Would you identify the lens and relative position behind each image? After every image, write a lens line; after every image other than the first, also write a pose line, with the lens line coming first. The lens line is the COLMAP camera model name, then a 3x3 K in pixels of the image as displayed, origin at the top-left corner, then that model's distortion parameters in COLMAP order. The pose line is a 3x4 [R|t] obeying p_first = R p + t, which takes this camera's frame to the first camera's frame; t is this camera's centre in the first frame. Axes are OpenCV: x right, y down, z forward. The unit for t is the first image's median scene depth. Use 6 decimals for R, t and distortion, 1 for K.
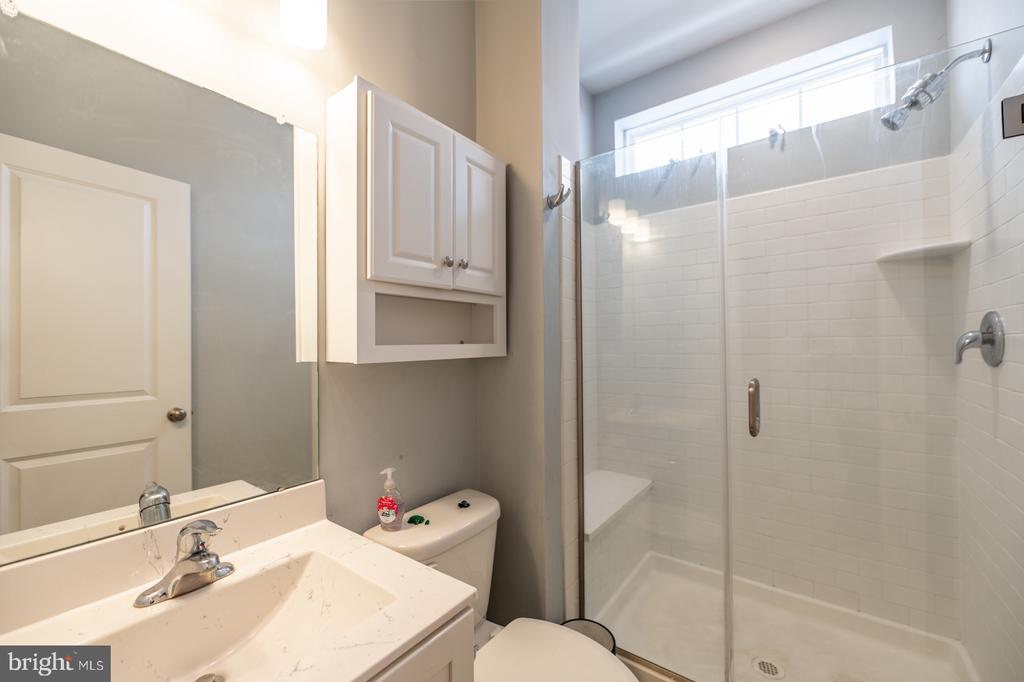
lens RADIAL K [[417.1, 0, 511.7], [0, 417.1, 338.6], [0, 0, 1]] dist [0.002499, -0.000081]
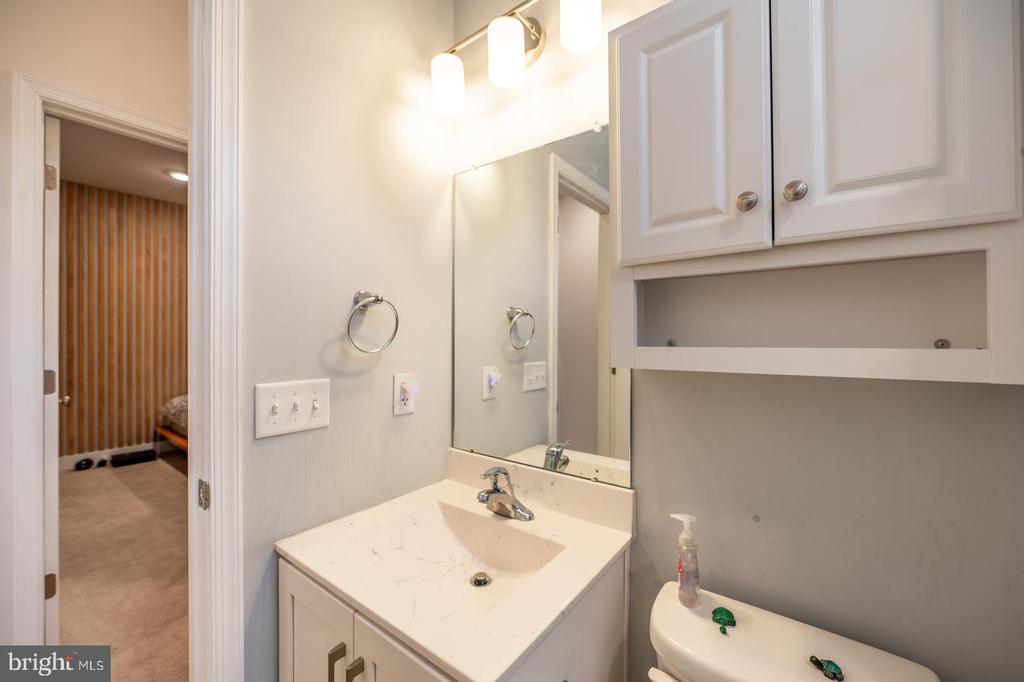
lens RADIAL K [[417.1, 0, 510.4], [0, 417.1, 337.2], [0, 0, 1]] dist [0.002499, -0.000081]
pose [[-0.021415, 0.004980, -0.999758, 0.440596], [0.012108, 0.999916, 0.004722, -0.007009], [0.999697, -0.012004, -0.021474, 0.715369]]
